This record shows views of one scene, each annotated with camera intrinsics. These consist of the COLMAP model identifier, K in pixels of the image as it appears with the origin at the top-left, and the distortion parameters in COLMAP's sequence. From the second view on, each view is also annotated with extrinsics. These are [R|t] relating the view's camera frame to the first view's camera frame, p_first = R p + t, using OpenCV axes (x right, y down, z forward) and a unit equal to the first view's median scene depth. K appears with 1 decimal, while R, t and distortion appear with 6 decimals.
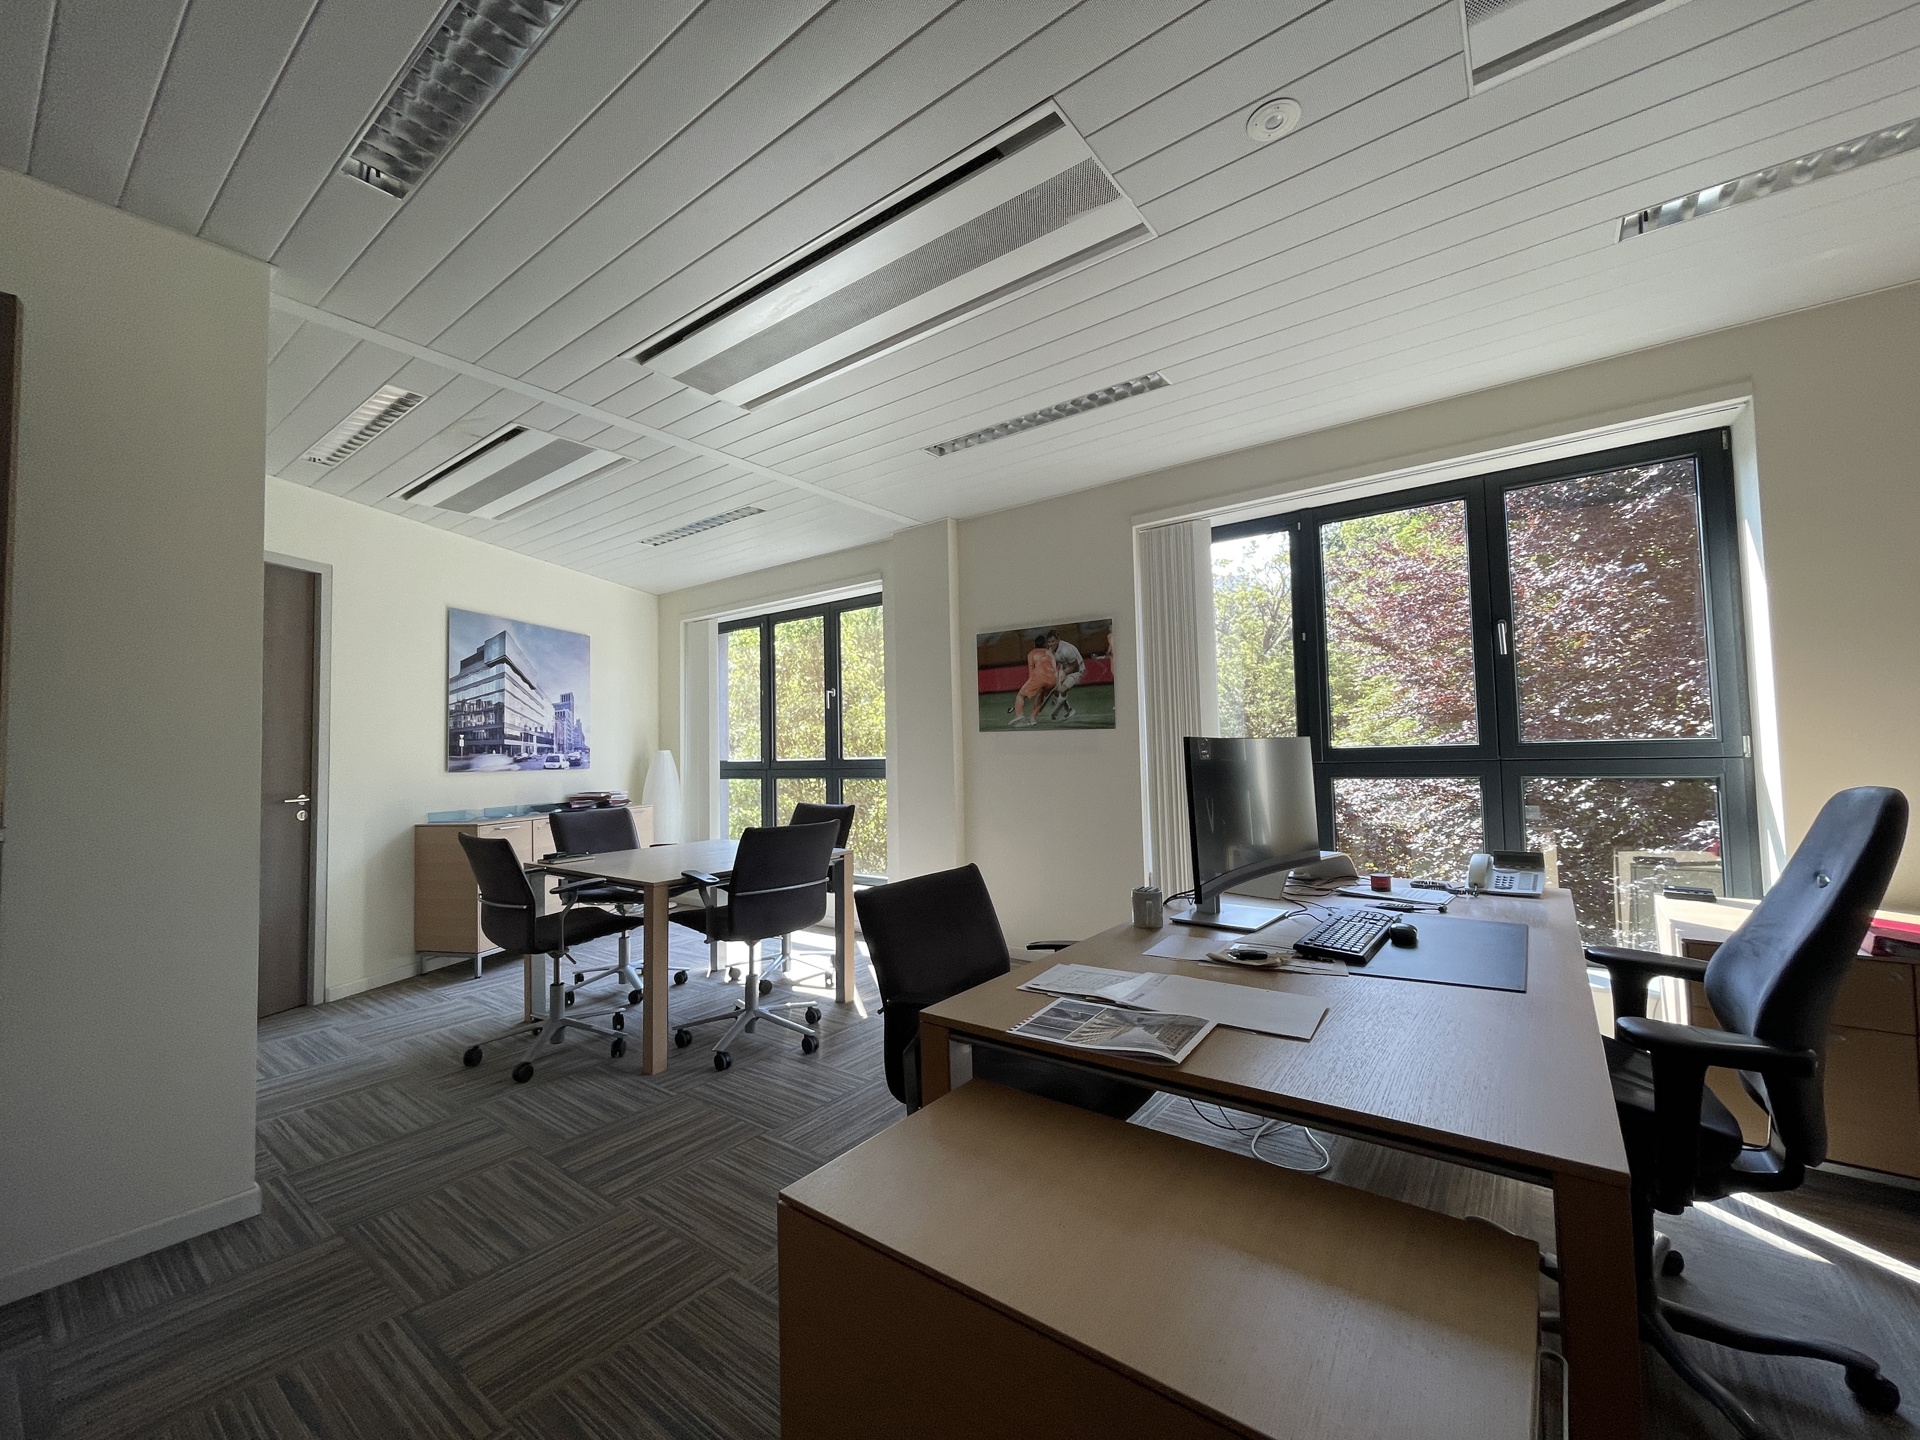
lens RADIAL K [[771.5, 0, 966.7], [0, 771.5, 723.3], [0, 0, 1]] dist [-0.000163, 0.000510]
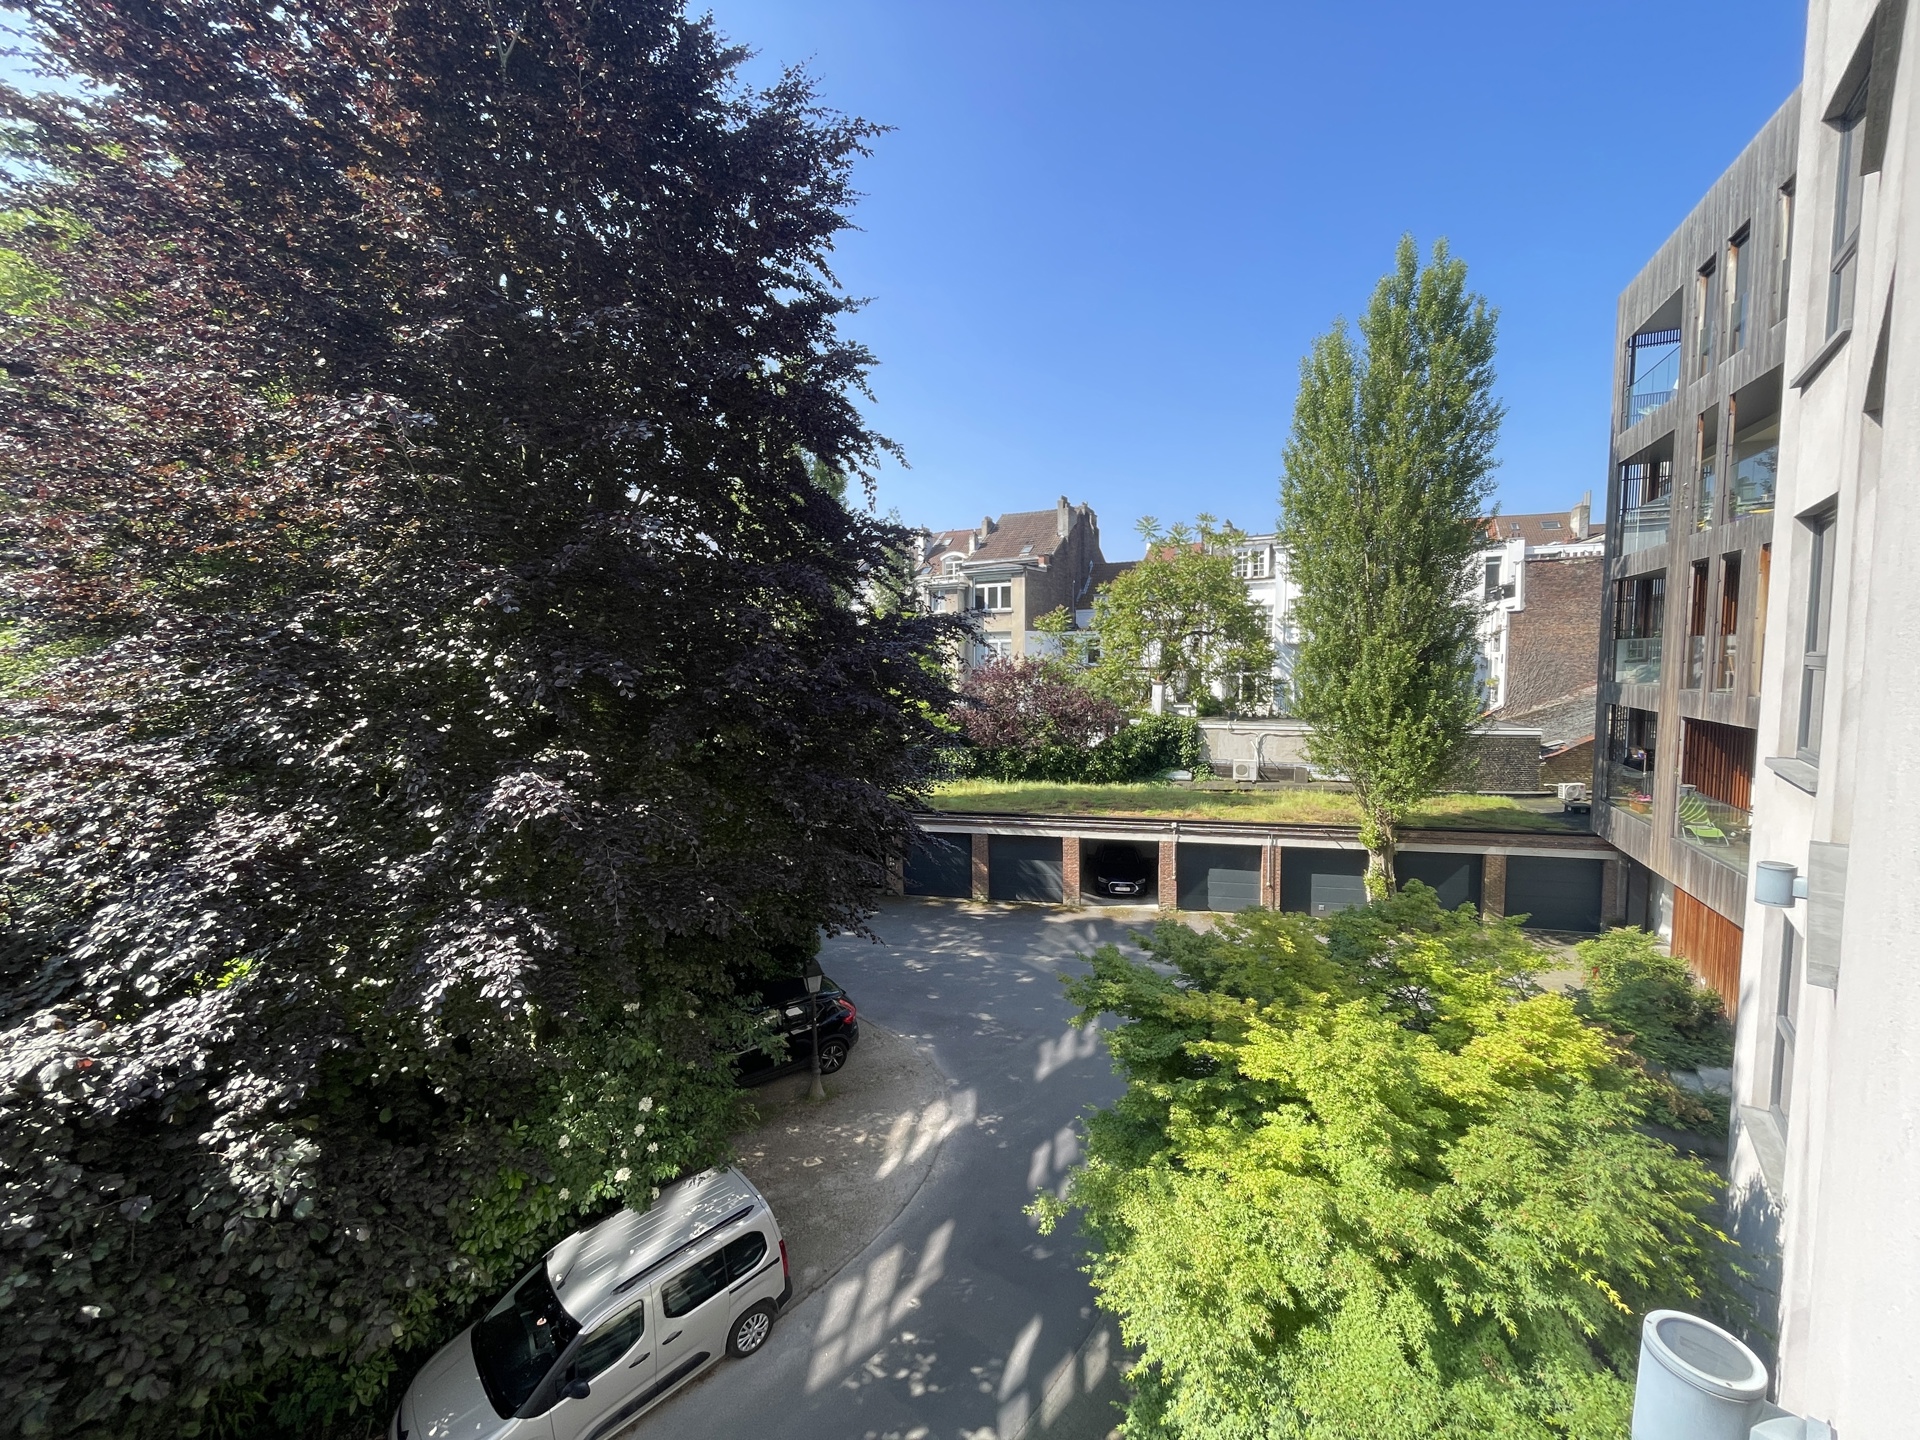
lens RADIAL K [[771.5, 0, 970.0], [0, 771.5, 712.6], [0, 0, 1]] dist [-0.000163, 0.000510]
pose [[0.178998, -0.055567, 0.982279, 0.233659], [-0.031344, 0.997575, 0.062144, -0.001529], [-0.983350, -0.041912, 0.176823, 0.335659]]
